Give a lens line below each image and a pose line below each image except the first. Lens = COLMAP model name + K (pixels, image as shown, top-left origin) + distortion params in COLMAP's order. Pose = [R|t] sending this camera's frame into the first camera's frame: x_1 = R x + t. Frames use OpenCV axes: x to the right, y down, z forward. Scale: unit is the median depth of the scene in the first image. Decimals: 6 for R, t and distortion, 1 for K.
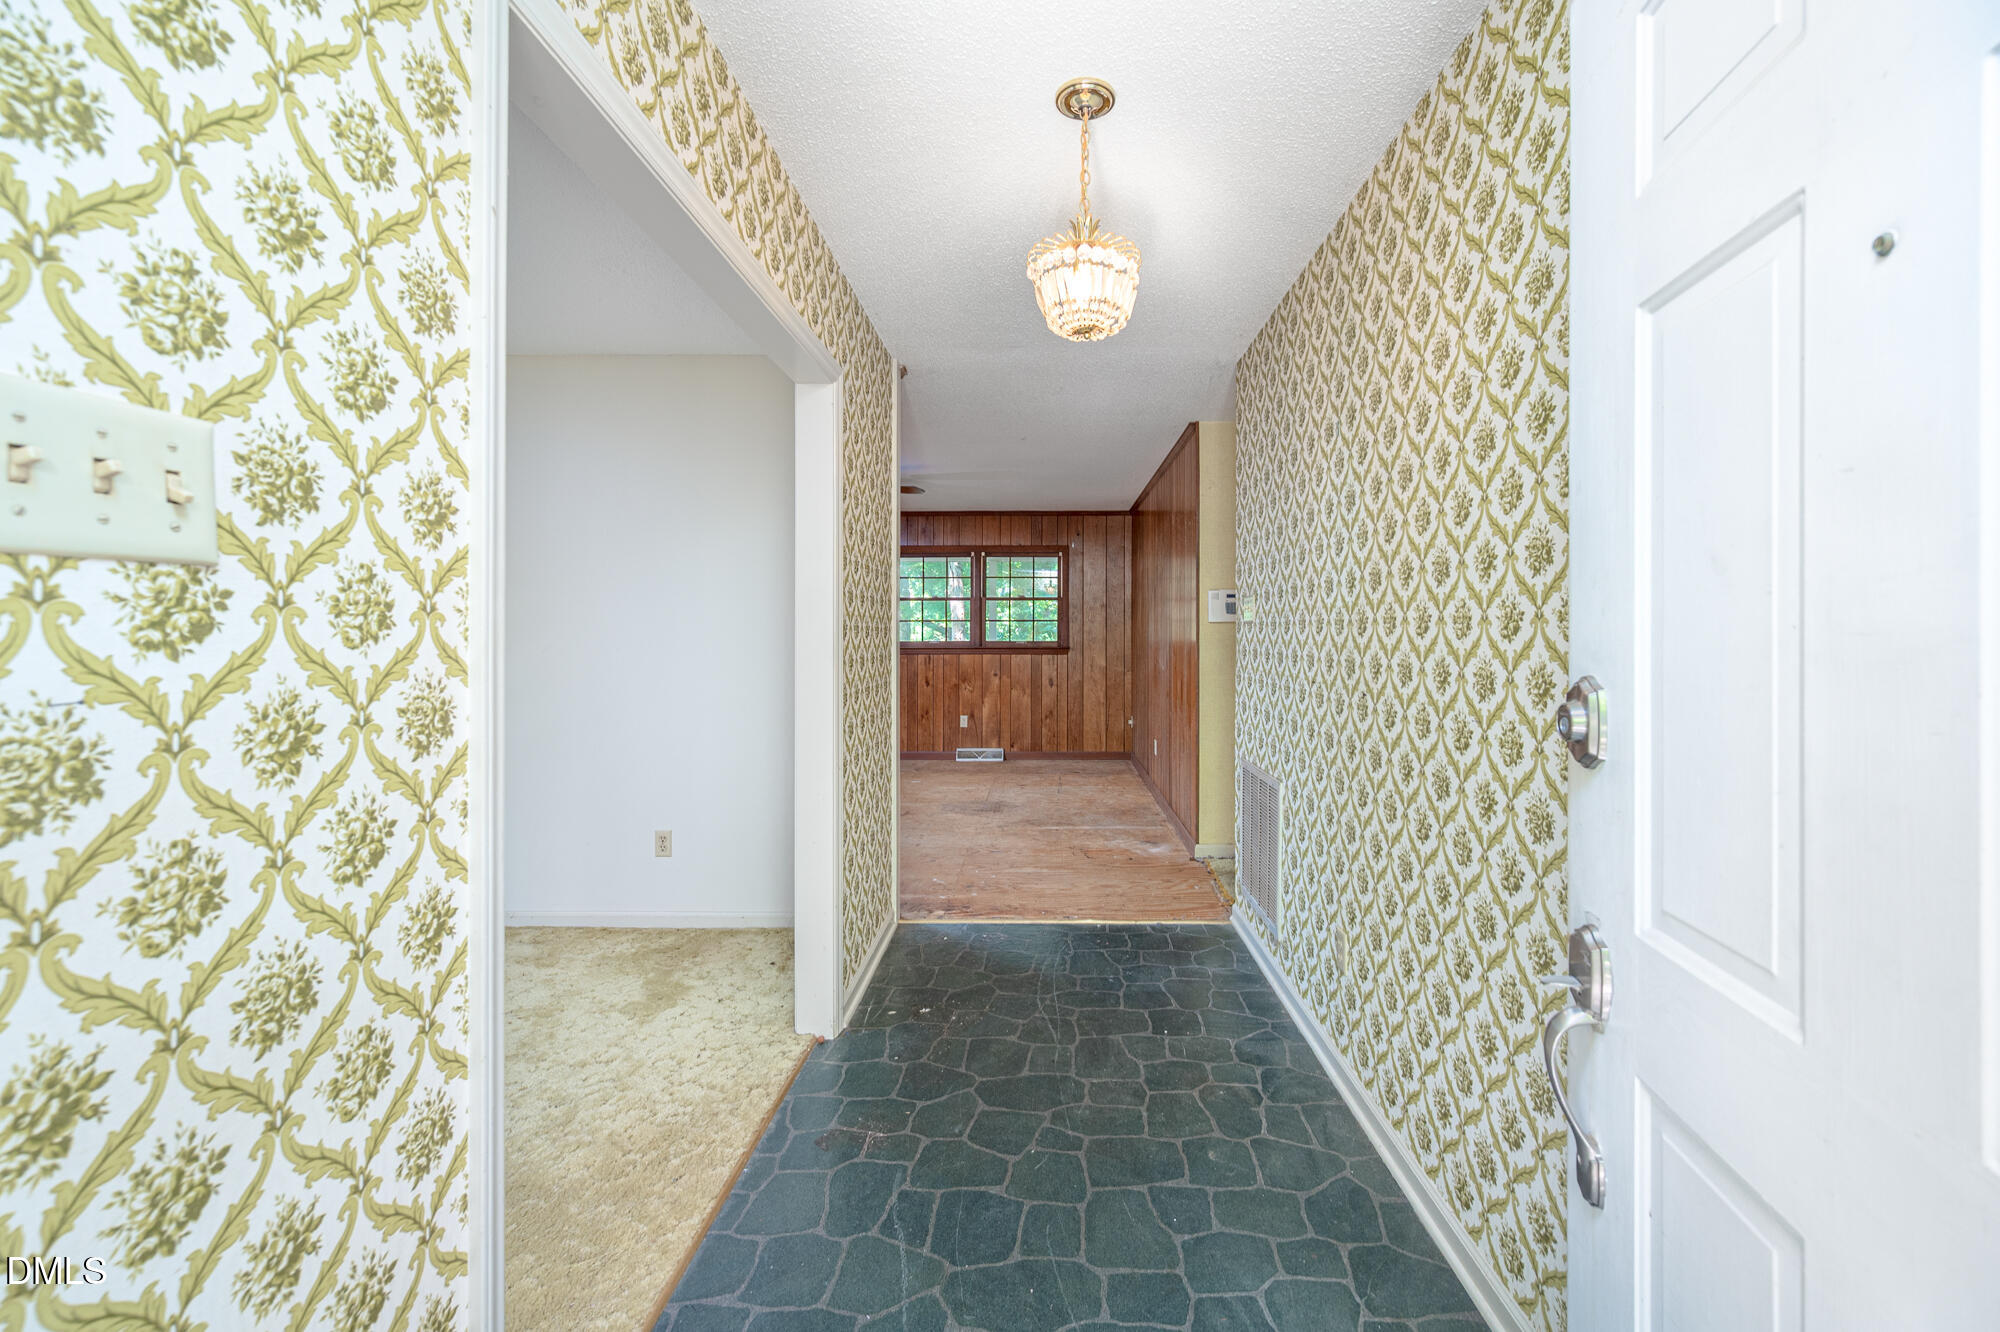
lens RADIAL K [[803.3, 0, 1005.1], [0, 803.3, 631.0], [0, 0, 1]] dist [-0.000432, 0.001002]
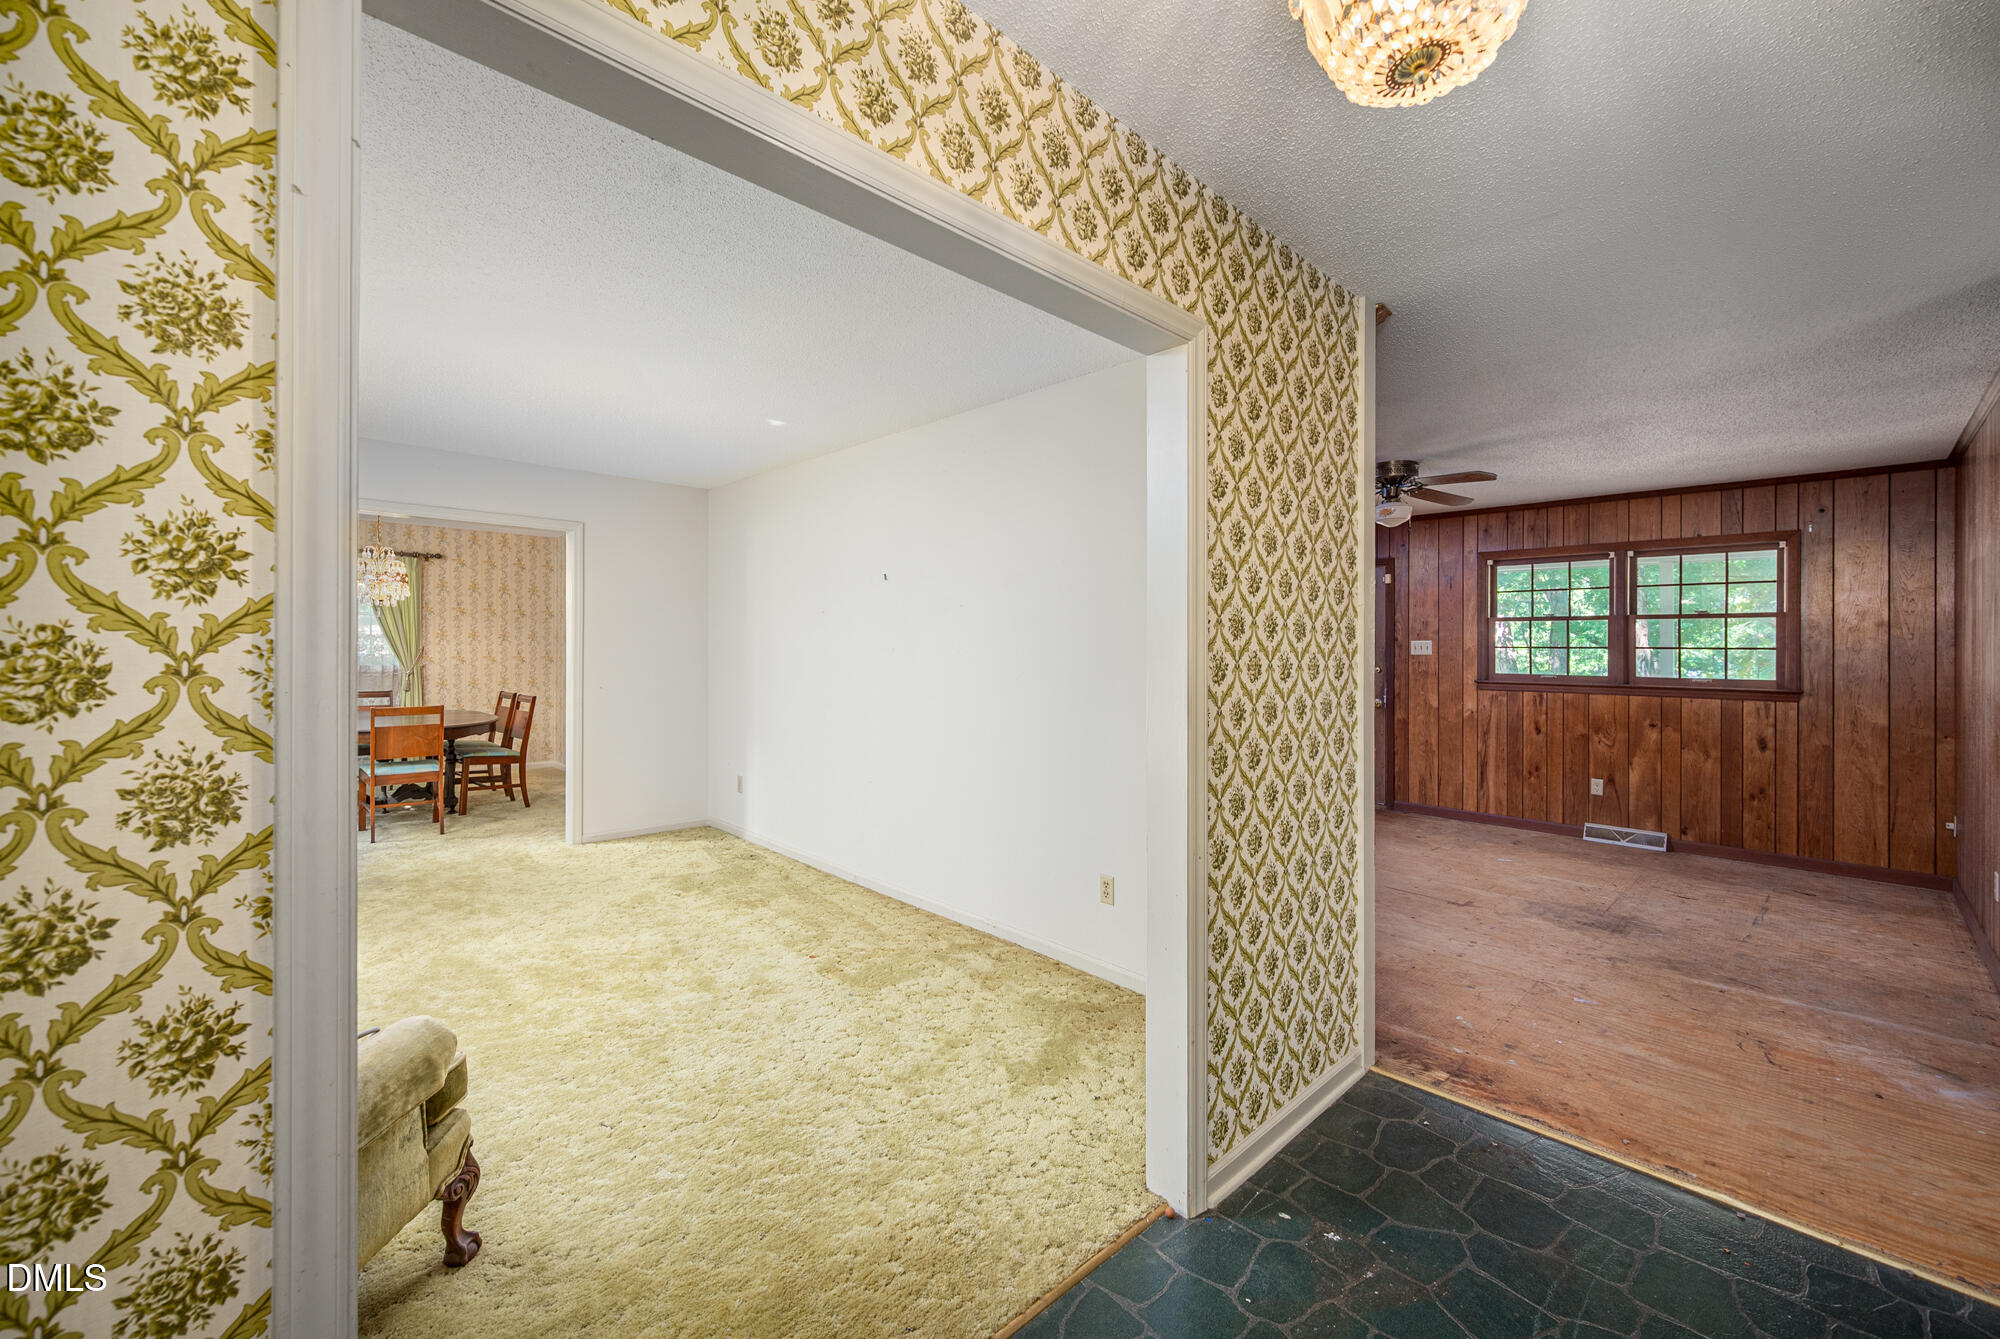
lens RADIAL K [[803.3, 0, 1004.3], [0, 803.3, 643.7], [0, 0, 1]] dist [-0.000432, 0.001002]
pose [[0.704429, 0.001218, -0.709773, 0.743520], [-0.005695, 0.999976, -0.003936, -0.091281], [0.709751, 0.006815, 0.704419, 0.958254]]
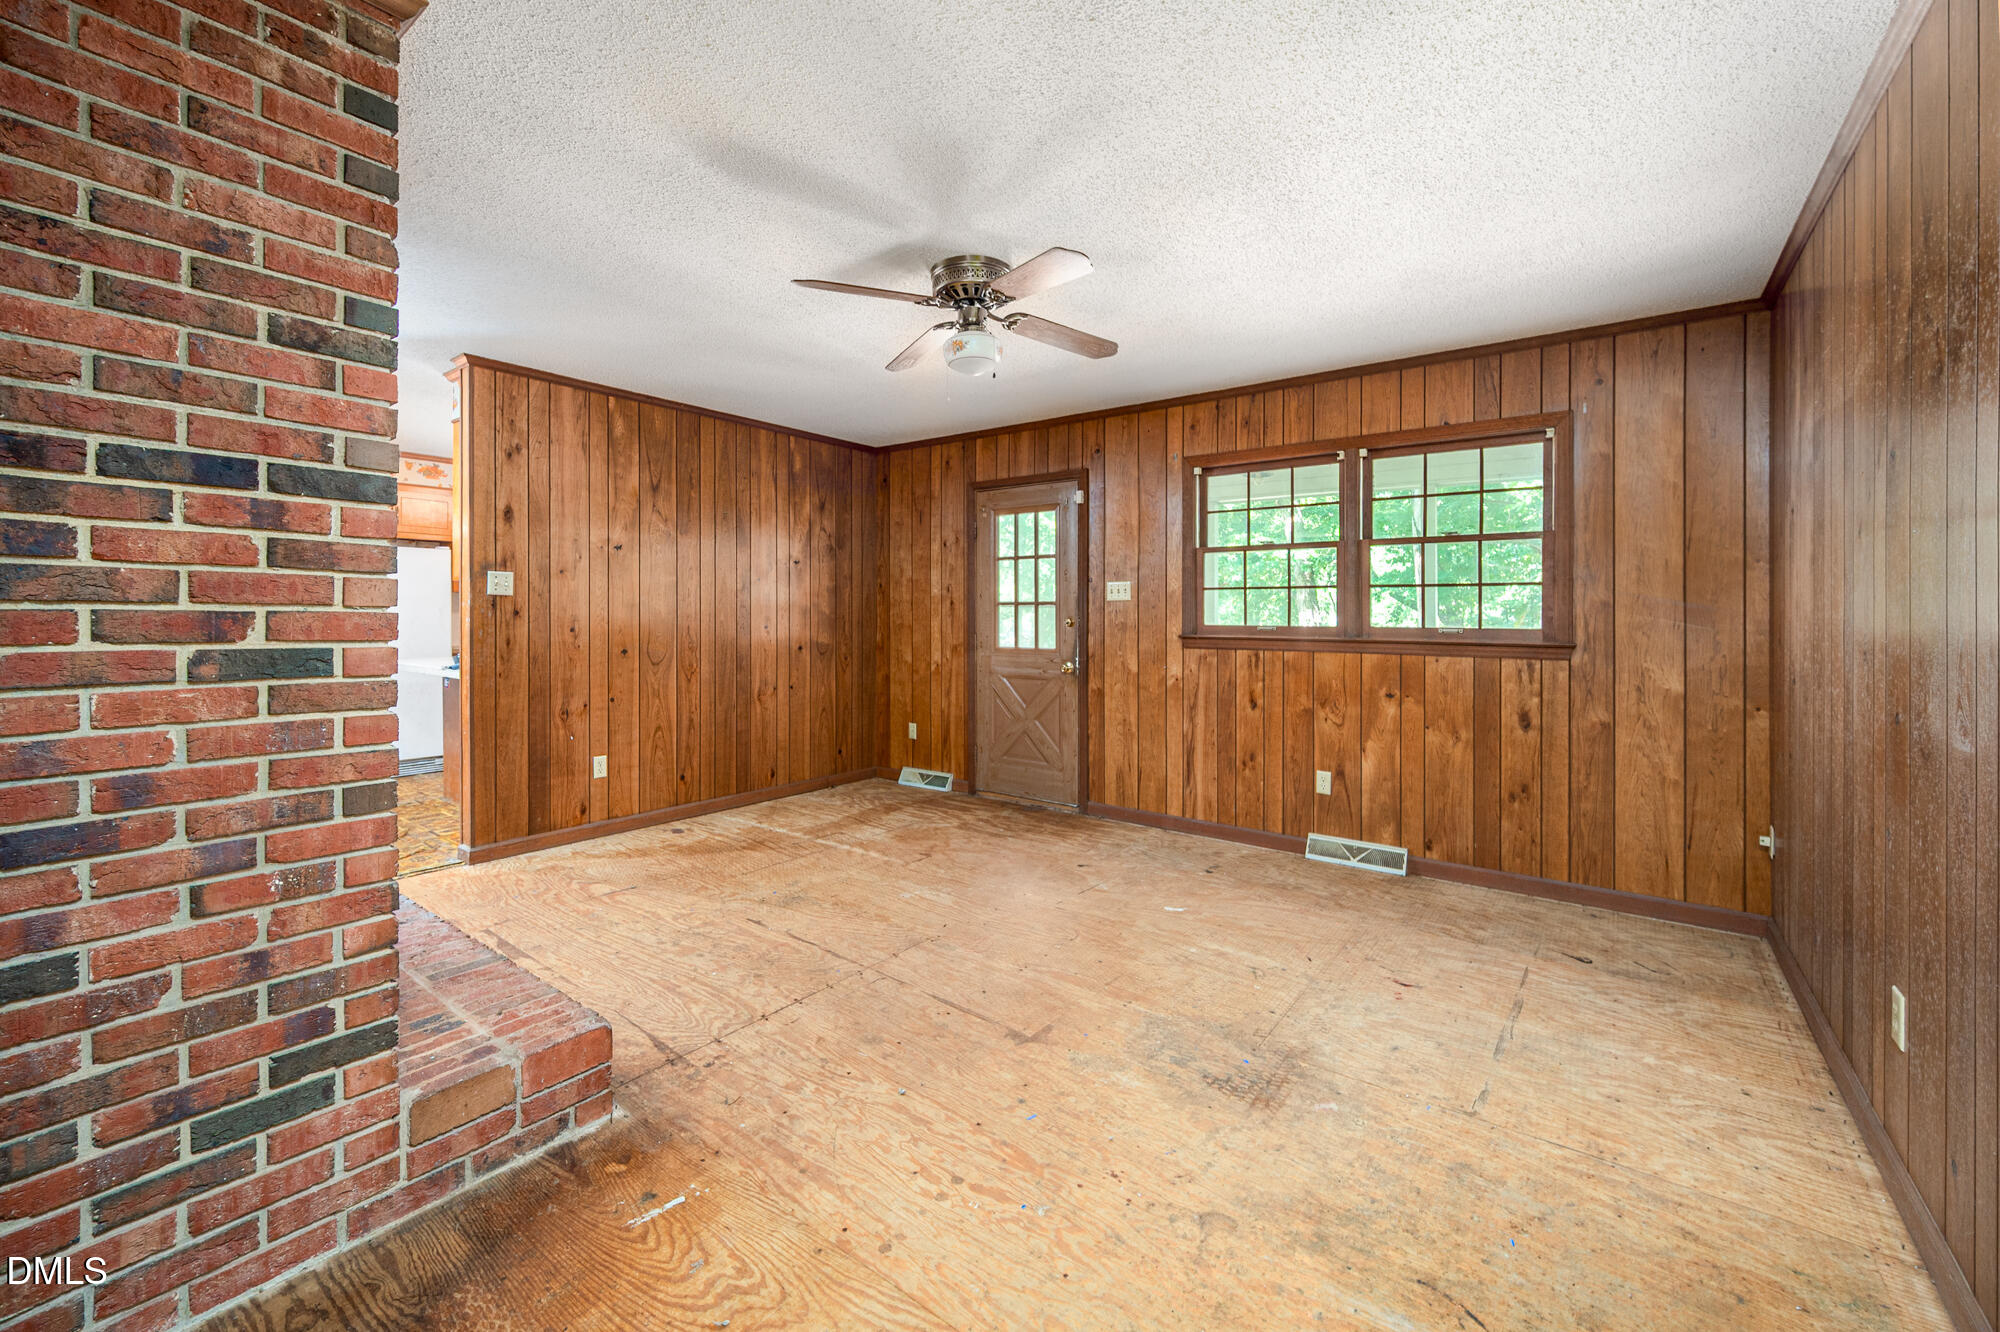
lens RADIAL K [[803.3, 0, 1003.7], [0, 803.3, 611.8], [0, 0, 1]] dist [-0.000432, 0.001002]
pose [[0.806977, 0.000810, -0.590583, 0.750740], [-0.002678, 0.999994, -0.002288, 0.042539], [0.590577, 0.003428, 0.806974, 4.002350]]
